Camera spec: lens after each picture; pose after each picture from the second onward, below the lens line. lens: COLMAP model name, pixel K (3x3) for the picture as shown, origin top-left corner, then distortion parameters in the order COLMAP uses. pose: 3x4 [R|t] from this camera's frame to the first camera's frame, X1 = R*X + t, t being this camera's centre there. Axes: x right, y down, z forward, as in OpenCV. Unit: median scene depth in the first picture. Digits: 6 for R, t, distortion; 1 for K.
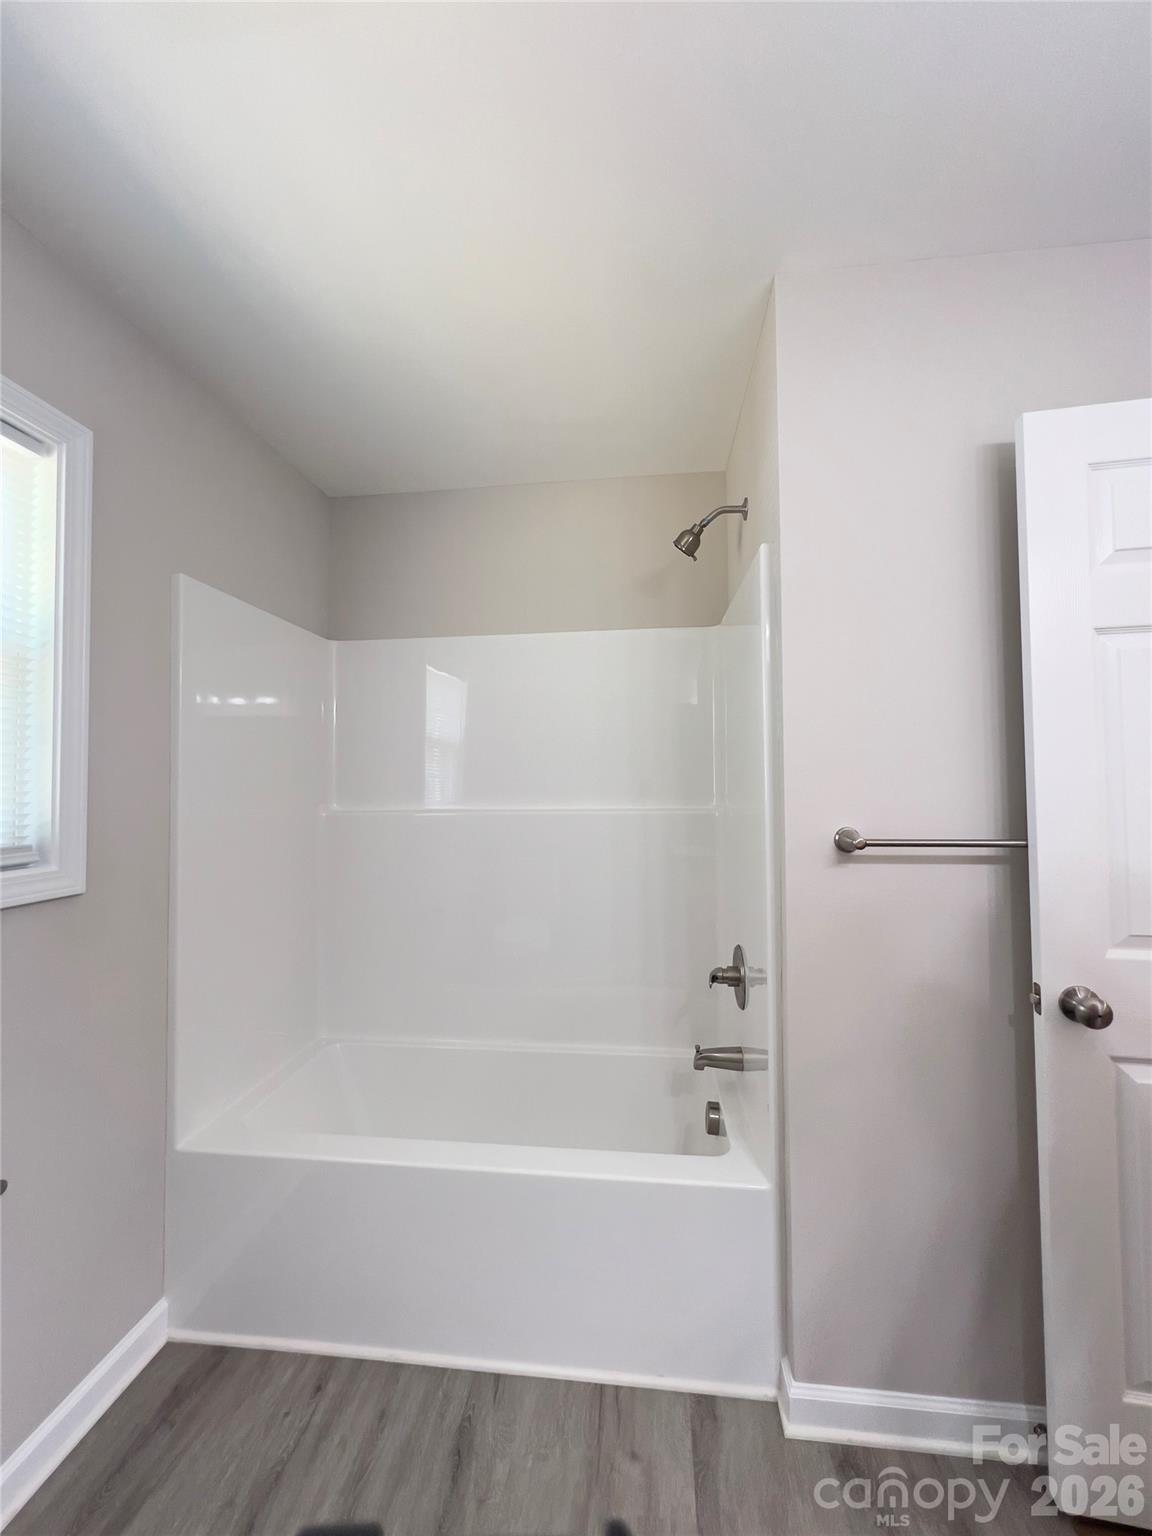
lens RADIAL K [[619.6, 0, 572.6], [0, 619.6, 761.6], [0, 0, 1]] dist [-0.005687, 0.000831]
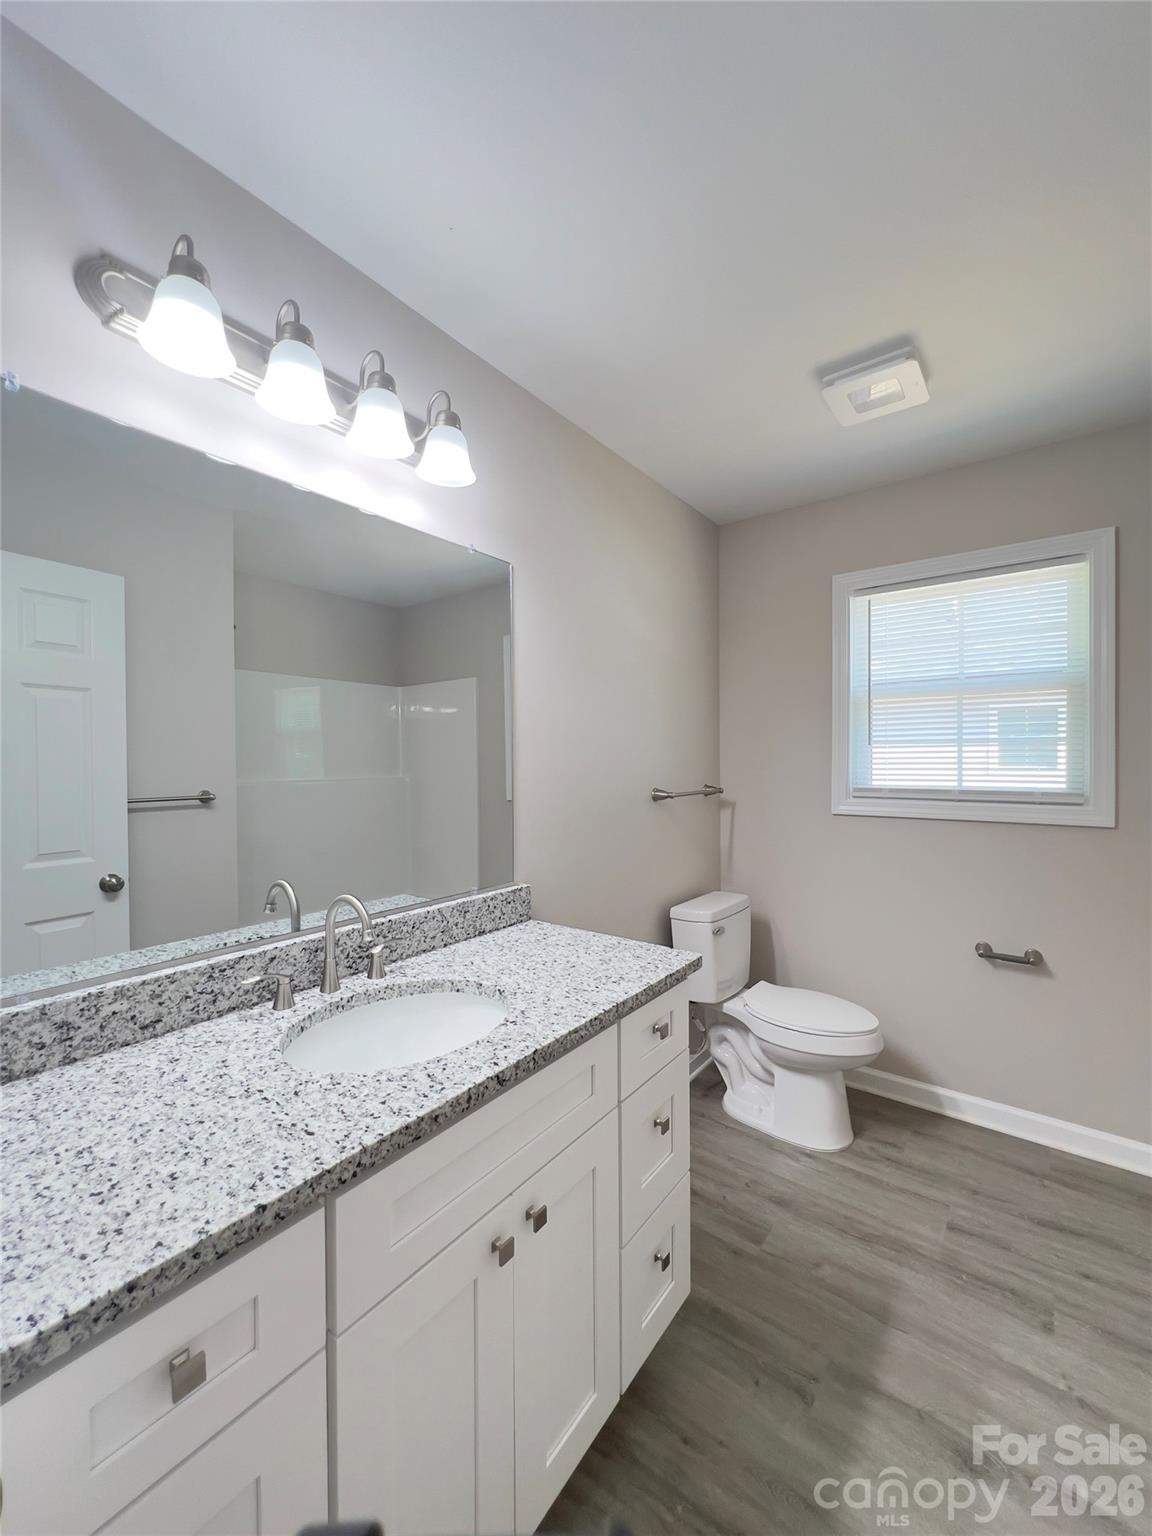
lens RADIAL K [[619.6, 0, 575.6], [0, 619.6, 768.9], [0, 0, 1]] dist [-0.005687, 0.000831]
pose [[-0.516662, 0.019023, -0.855978, 1.229397], [0.038287, 0.999266, -0.000902, 0.012700], [0.855333, -0.033239, -0.517012, 0.634696]]
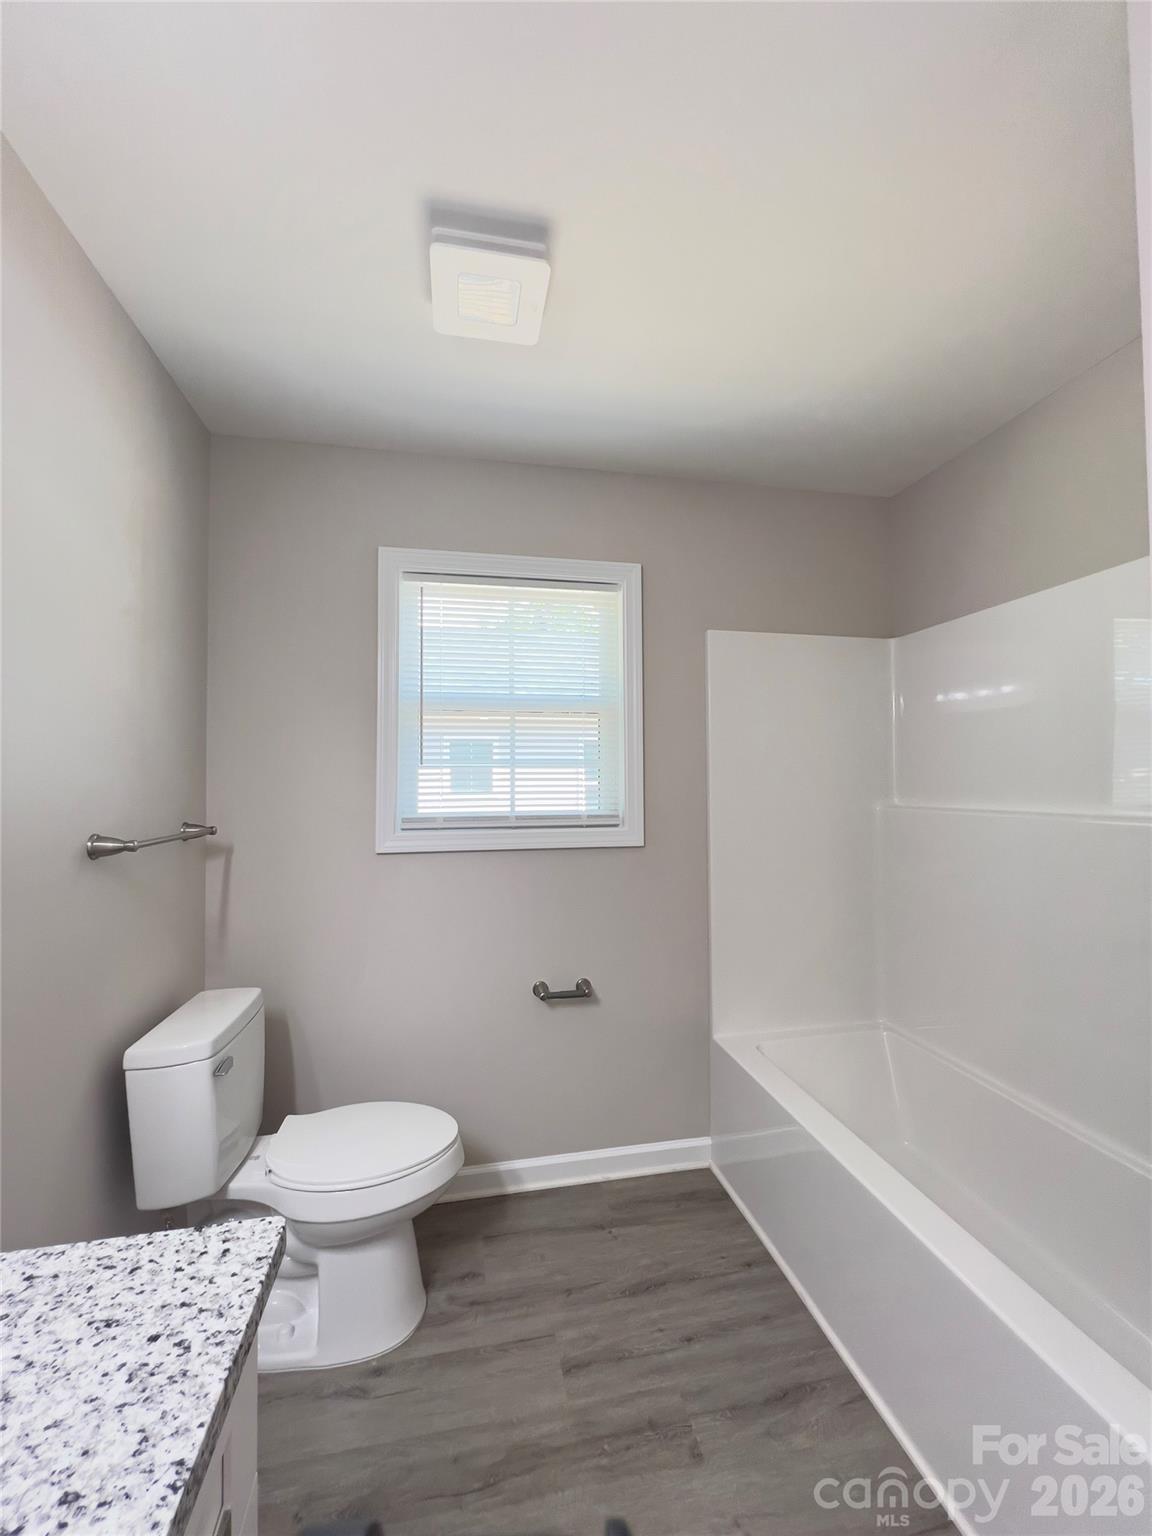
lens RADIAL K [[619.6, 0, 576.0], [0, 619.6, 765.2], [0, 0, 1]] dist [-0.005687, 0.000831]
pose [[0.296230, -0.025211, -0.954784, 0.725729], [0.040011, 0.999102, -0.013968, 0.011410], [0.954278, -0.034064, 0.296973, 0.339359]]
